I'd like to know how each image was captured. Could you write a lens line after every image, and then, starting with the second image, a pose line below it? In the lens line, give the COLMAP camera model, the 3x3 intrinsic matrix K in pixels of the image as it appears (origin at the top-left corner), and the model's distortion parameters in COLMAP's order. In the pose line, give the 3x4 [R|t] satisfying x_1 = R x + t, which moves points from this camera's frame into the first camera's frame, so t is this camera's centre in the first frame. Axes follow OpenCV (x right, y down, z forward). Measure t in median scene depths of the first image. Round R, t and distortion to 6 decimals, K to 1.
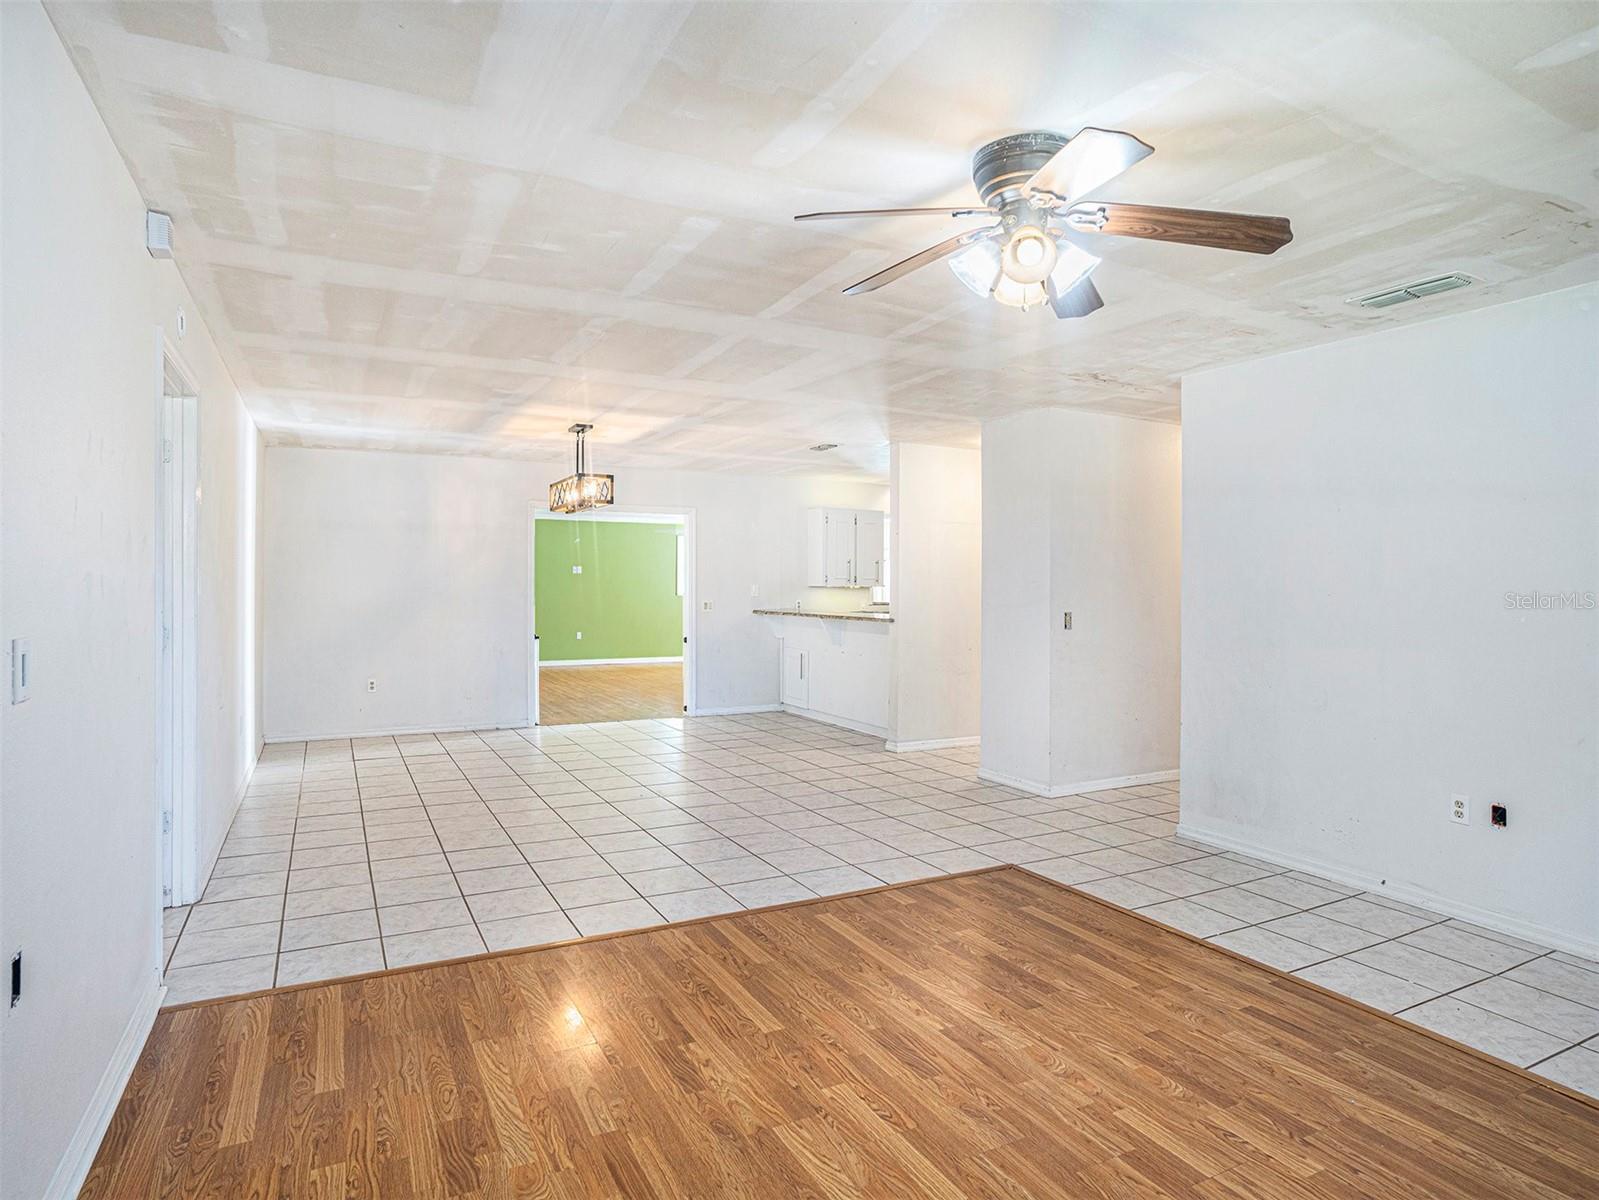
lens RADIAL K [[886.5, 0, 824.5], [0, 886.5, 595.1], [0, 0, 1]] dist [-0.053014, 0.049877]
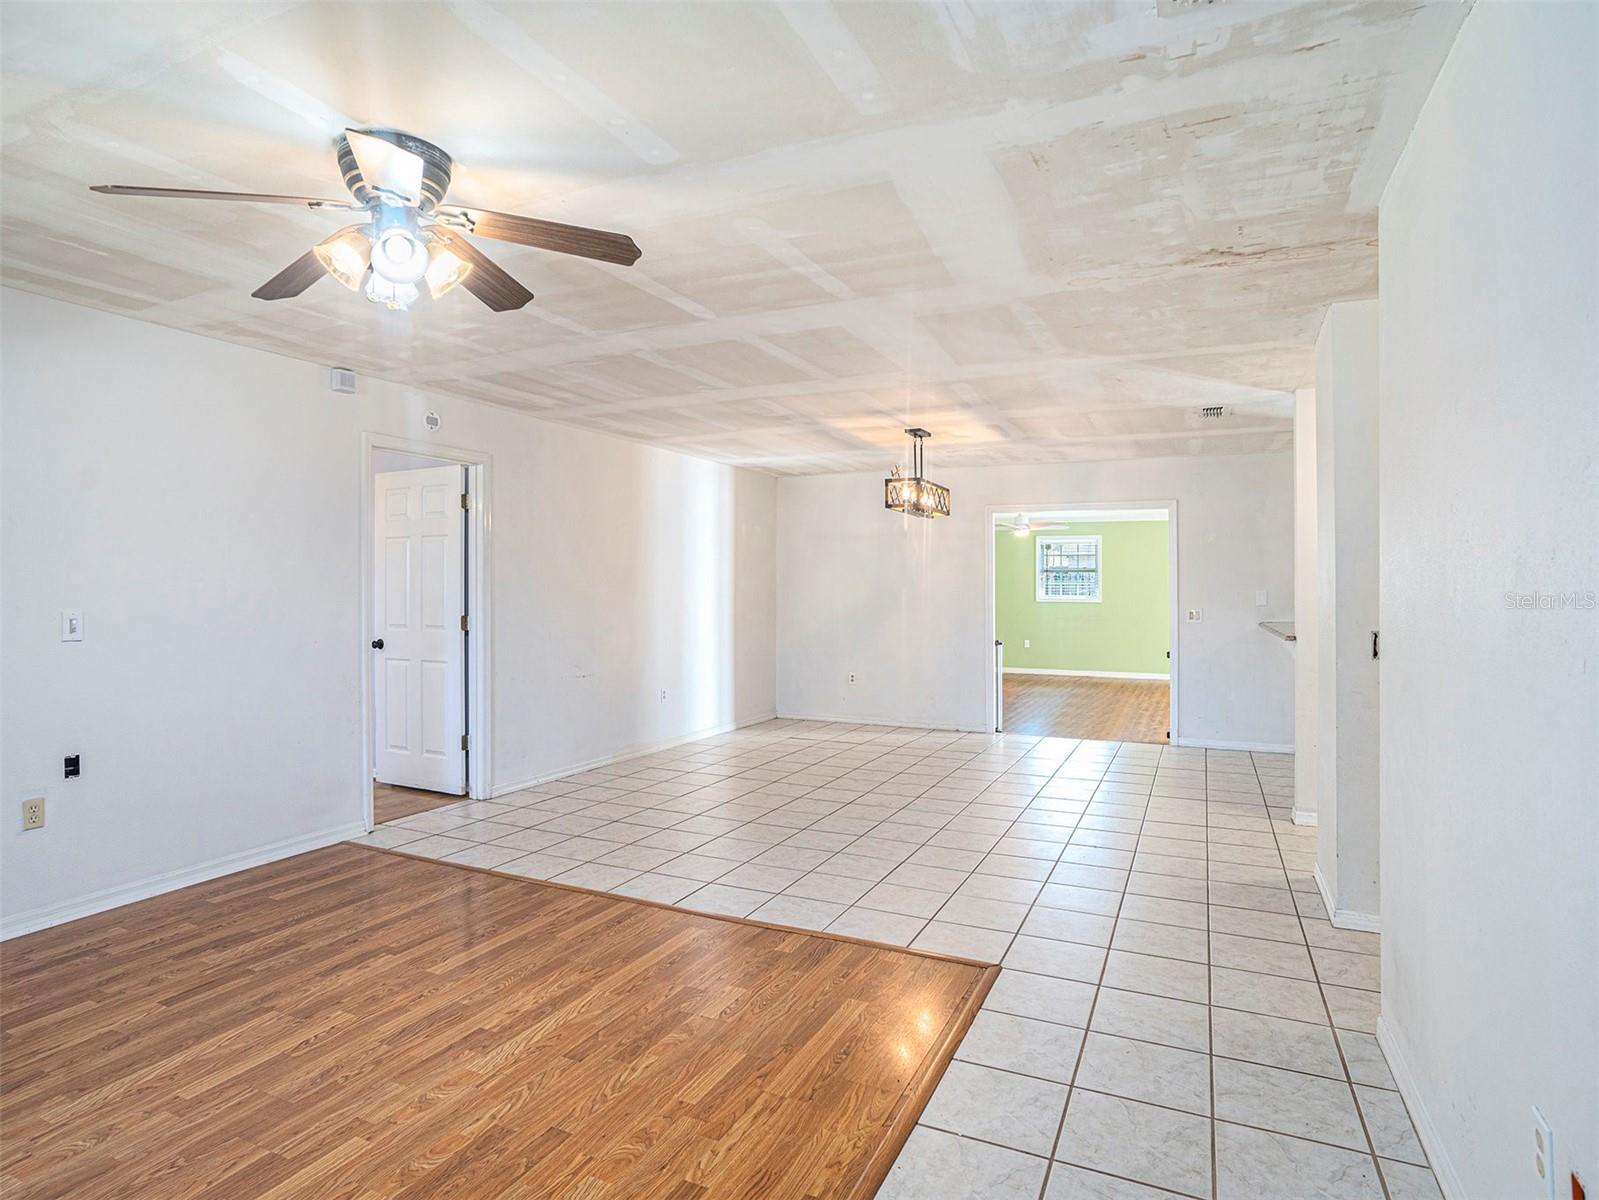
lens RADIAL K [[926.1, 0, 796.6], [0, 926.1, 595.7], [0, 0, 1]] dist [-0.061624, 0.056640]
pose [[0.585046, -0.002769, -0.810996, 1.030318], [-0.001763, 0.999987, -0.004686, 0.002934], [0.810998, 0.004171, 0.585034, 0.584340]]
